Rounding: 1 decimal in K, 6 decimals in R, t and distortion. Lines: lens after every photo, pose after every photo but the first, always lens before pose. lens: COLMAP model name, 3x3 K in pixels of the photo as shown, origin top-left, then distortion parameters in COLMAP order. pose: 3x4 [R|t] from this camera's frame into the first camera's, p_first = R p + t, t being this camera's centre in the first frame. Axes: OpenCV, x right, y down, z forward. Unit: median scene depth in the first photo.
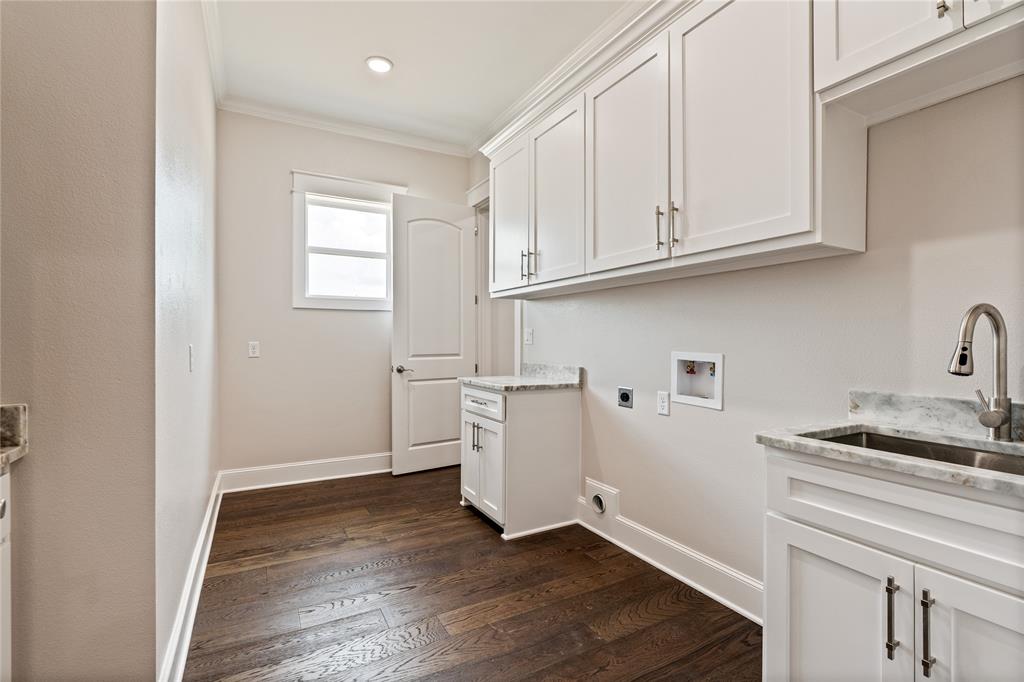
lens RADIAL K [[470.0, 0, 511.6], [0, 470.0, 338.3], [0, 0, 1]] dist [-0.004713, 0.000285]
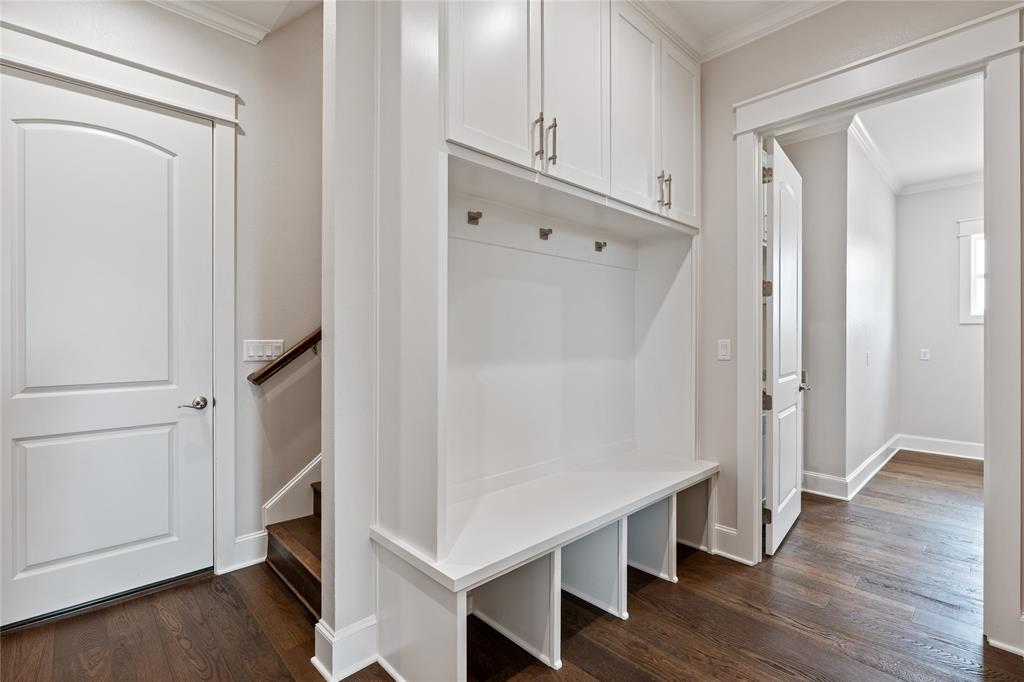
lens RADIAL K [[470.0, 0, 510.8], [0, 470.0, 343.4], [0, 0, 1]] dist [-0.004713, 0.000285]
pose [[0.253541, 0.000898, -0.967324, 0.509691], [-0.003450, 0.999994, 0.000024, -0.006457], [0.967318, 0.003331, 0.253543, -0.579709]]
